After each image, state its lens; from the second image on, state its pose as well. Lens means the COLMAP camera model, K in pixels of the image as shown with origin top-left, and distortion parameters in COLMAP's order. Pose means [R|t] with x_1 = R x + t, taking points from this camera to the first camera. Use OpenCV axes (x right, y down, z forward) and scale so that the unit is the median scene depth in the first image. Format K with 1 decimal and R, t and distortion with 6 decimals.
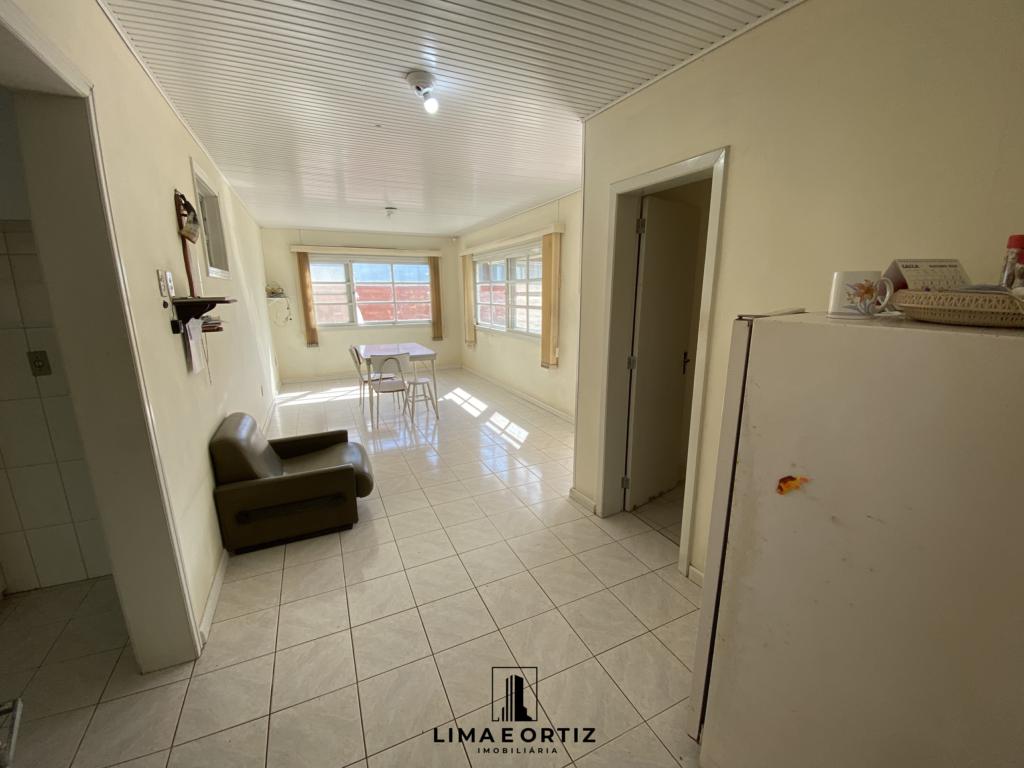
lens RADIAL K [[411.5, 0, 512.0], [0, 411.5, 384.0], [0, 0, 1]] dist [0.026151, -0.025023]
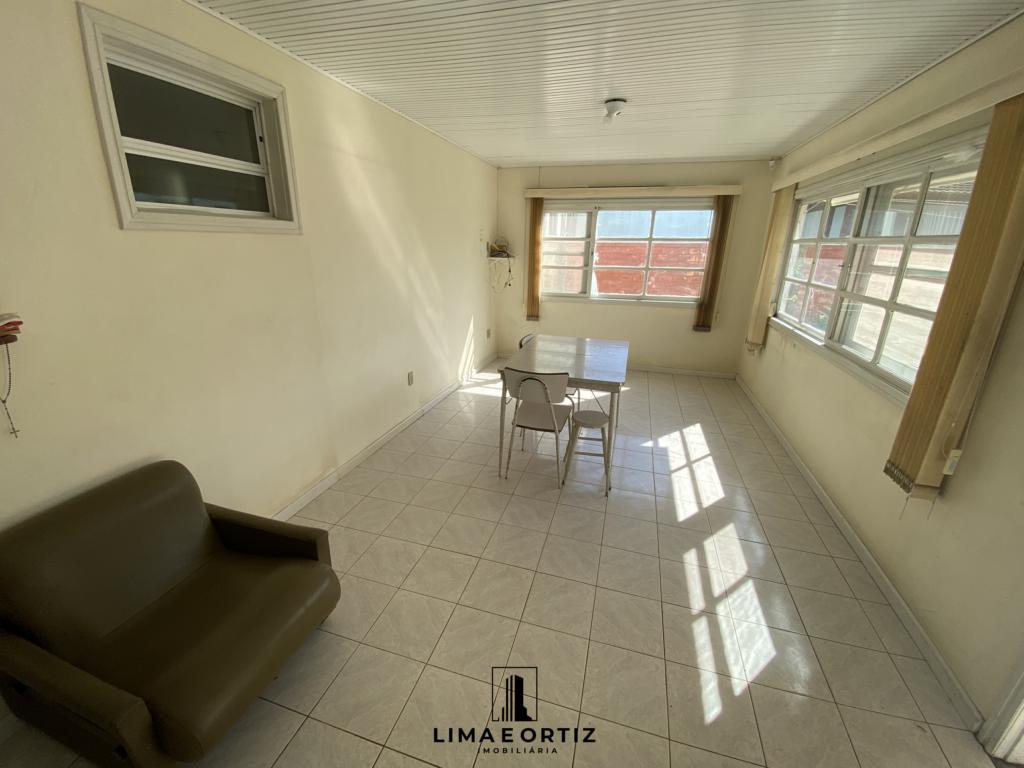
lens RADIAL K [[411.5, 0, 512.0], [0, 411.5, 384.0], [0, 0, 1]] dist [0.026151, -0.025023]
pose [[0.743609, 0.231304, -0.627331, 0.026472], [-0.166429, 0.972756, 0.161390, -0.092181], [0.647570, -0.015605, 0.761846, 0.357955]]
